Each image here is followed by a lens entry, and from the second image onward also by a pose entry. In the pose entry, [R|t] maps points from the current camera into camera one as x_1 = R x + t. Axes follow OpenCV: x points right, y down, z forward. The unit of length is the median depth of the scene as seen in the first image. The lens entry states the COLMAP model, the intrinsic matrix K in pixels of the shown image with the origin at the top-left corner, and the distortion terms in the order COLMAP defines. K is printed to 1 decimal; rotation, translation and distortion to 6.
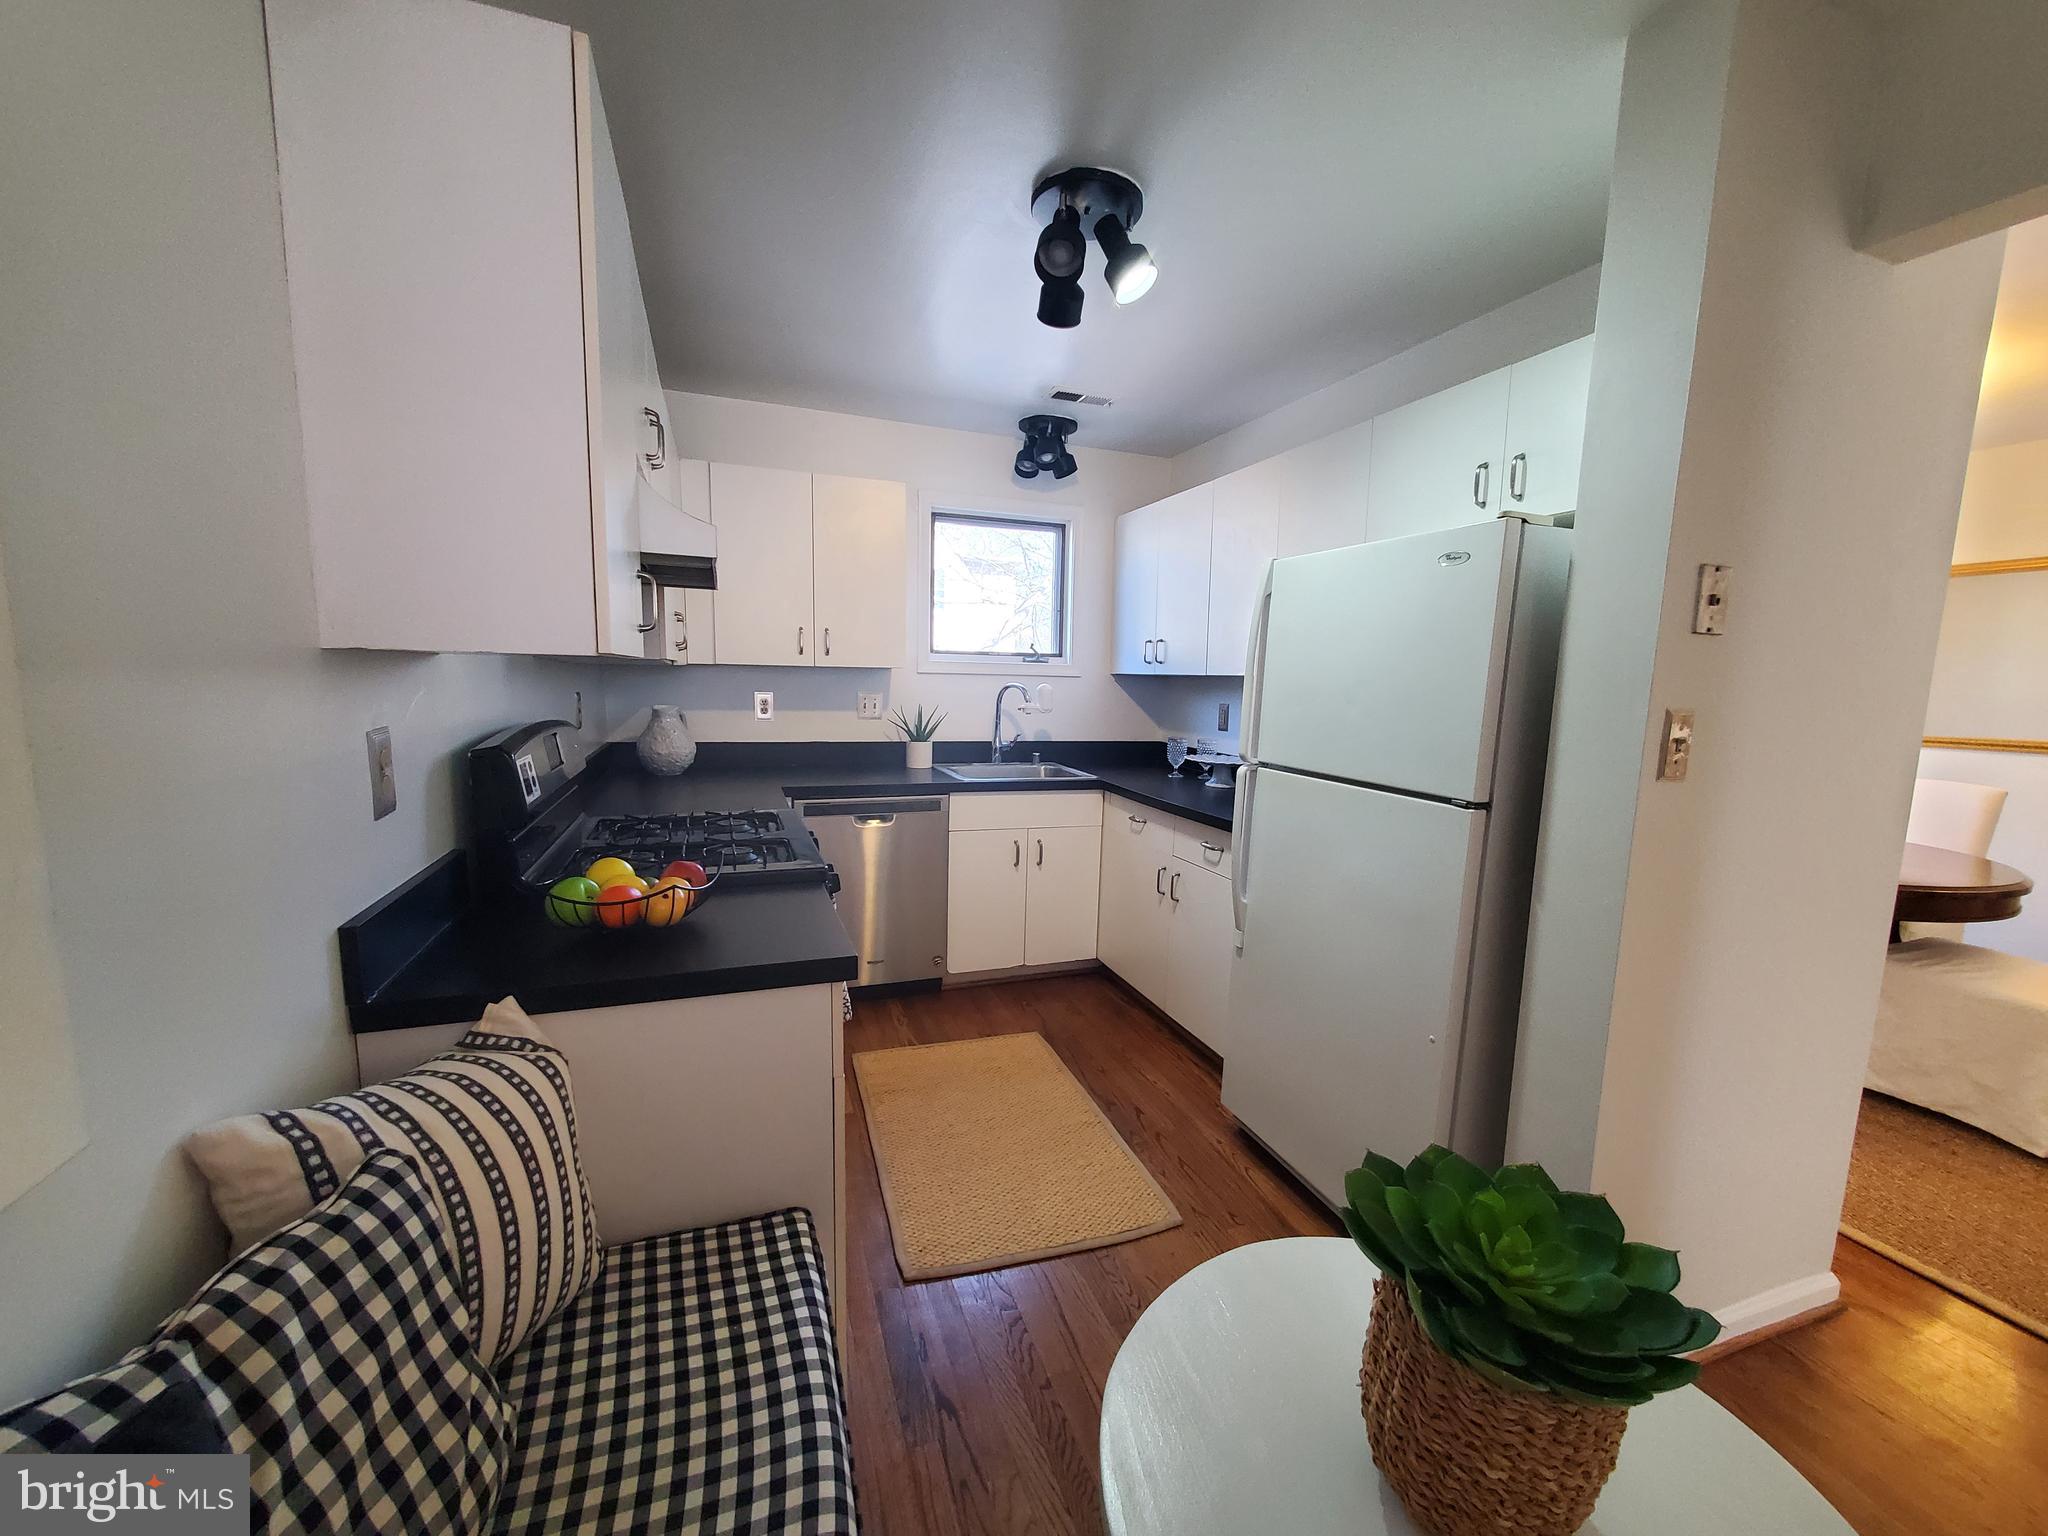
lens RADIAL K [[809.0, 0, 1027.6], [0, 809.0, 779.2], [0, 0, 1]] dist [0.008230, -0.001091]
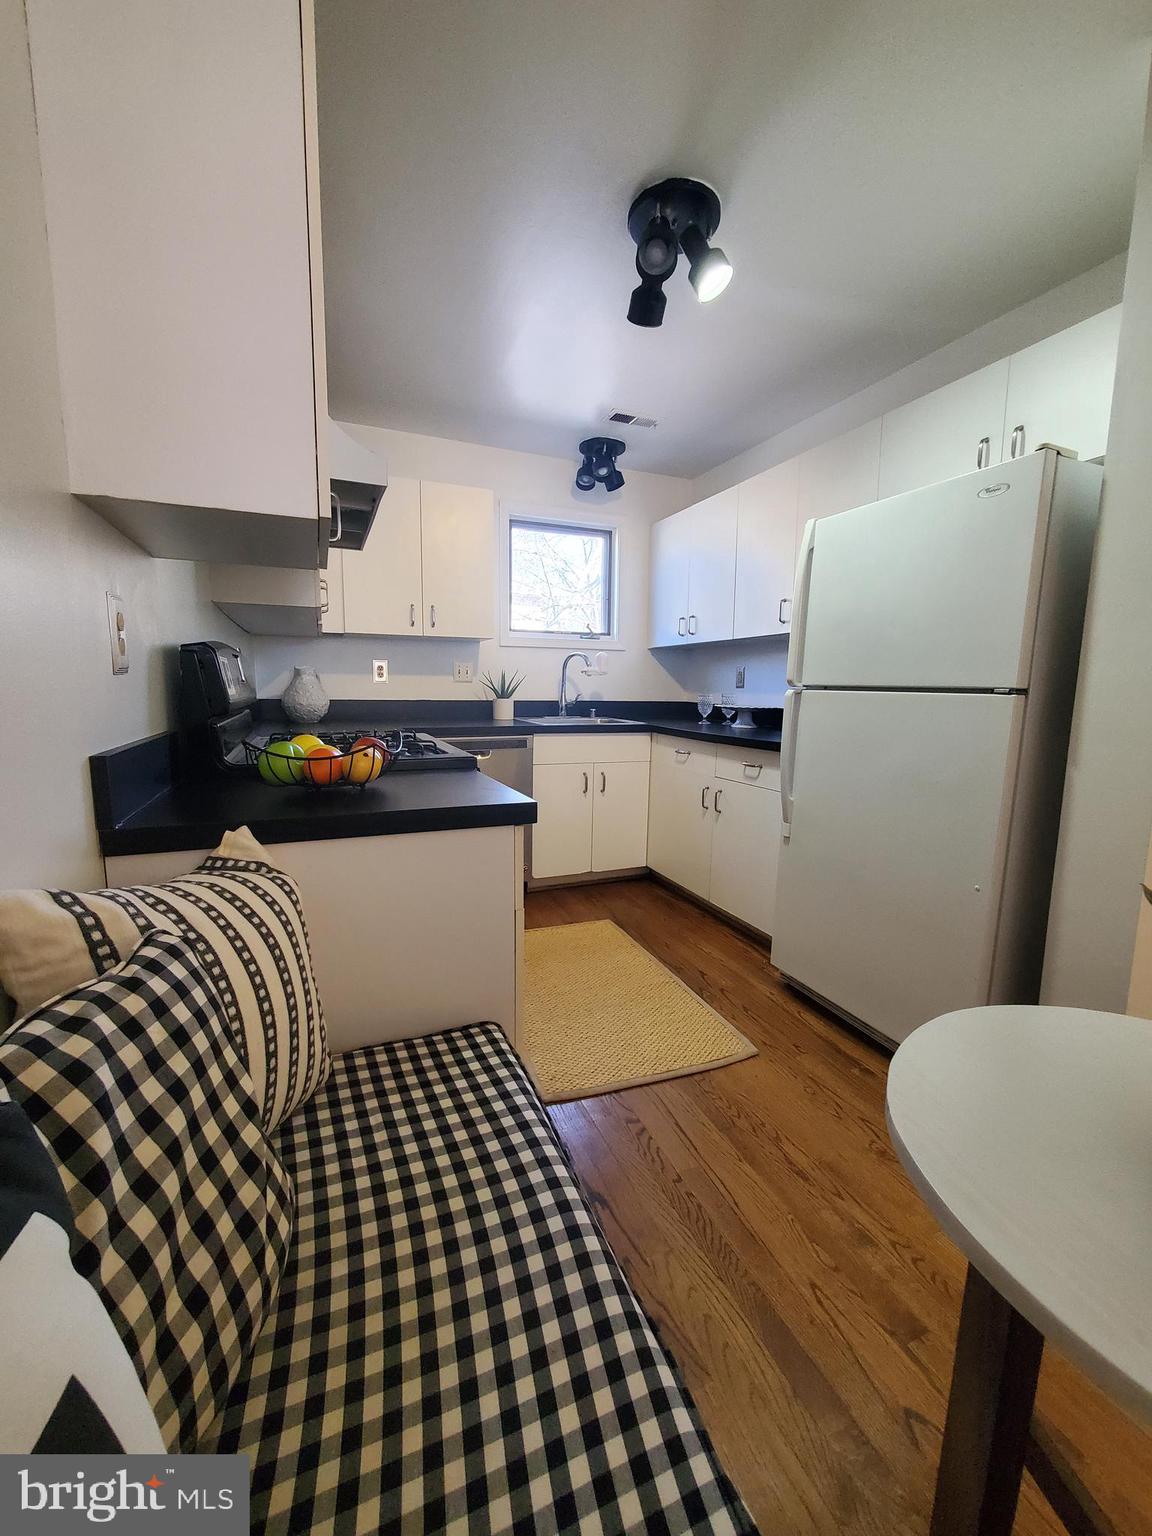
lens RADIAL K [[606.8, 0, 567.6], [0, 606.8, 762.8], [0, 0, 1]] dist [0.008230, -0.001091]
pose [[0.999375, -0.015934, 0.031567, -0.151100], [0.015948, 0.999873, -0.000181, 0.128246], [-0.031560, 0.000685, 0.999502, 0.108173]]
